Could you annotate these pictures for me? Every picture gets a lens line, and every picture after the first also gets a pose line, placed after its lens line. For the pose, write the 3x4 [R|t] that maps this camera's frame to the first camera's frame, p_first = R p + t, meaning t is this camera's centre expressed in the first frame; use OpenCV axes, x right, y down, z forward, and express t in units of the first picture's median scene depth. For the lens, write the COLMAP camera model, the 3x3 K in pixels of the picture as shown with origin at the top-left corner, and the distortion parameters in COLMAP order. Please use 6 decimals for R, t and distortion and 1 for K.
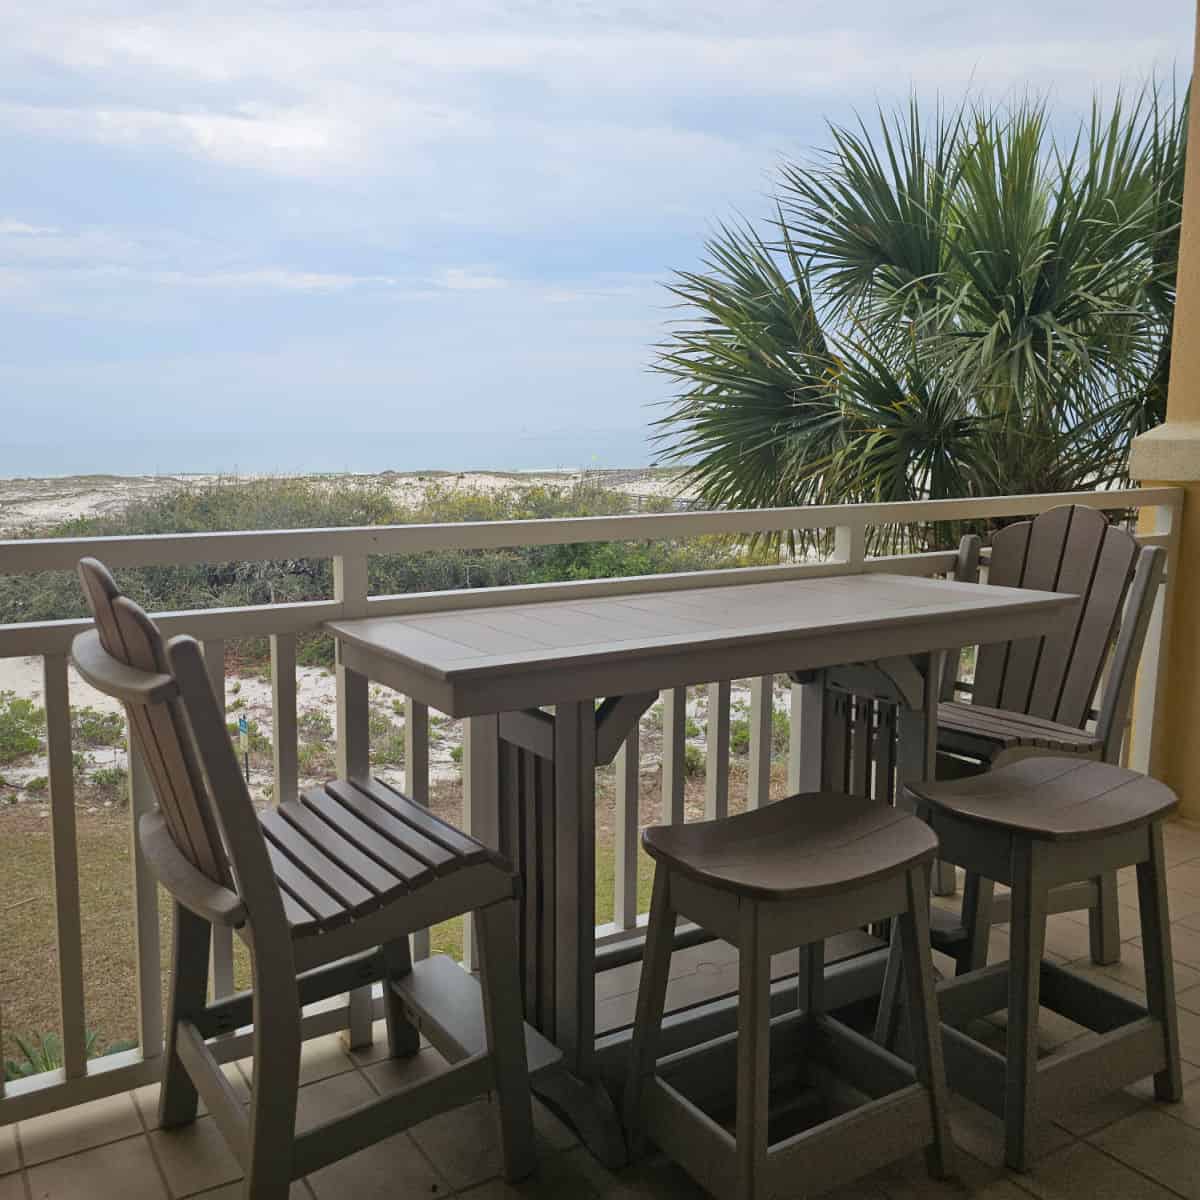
lens RADIAL K [[849.9, 0, 599.4], [0, 849.9, 612.3], [0, 0, 1]] dist [0.025708, -0.006716]
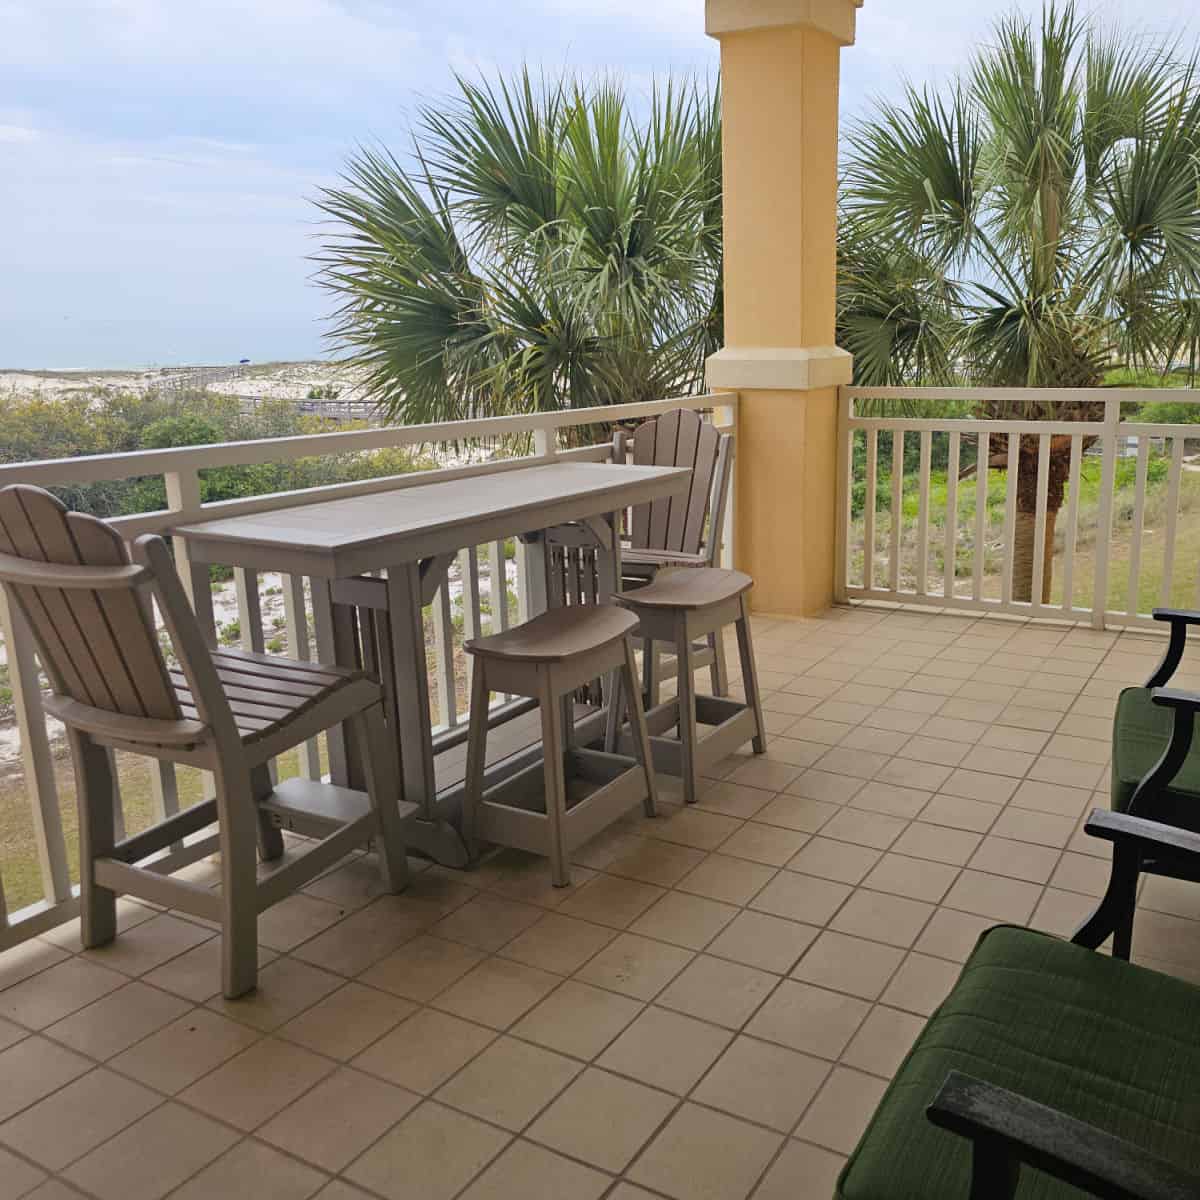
lens RADIAL K [[1158.0, 0, 600.0], [0, 1158.0, 600.0], [0, 0, 1]] dist [0.009943, 0.006361]
pose [[0.881203, -0.112963, 0.459044, -0.428850], [0.085734, 0.993116, 0.079810, 0.027008], [-0.464899, -0.030973, 0.884822, -0.588597]]
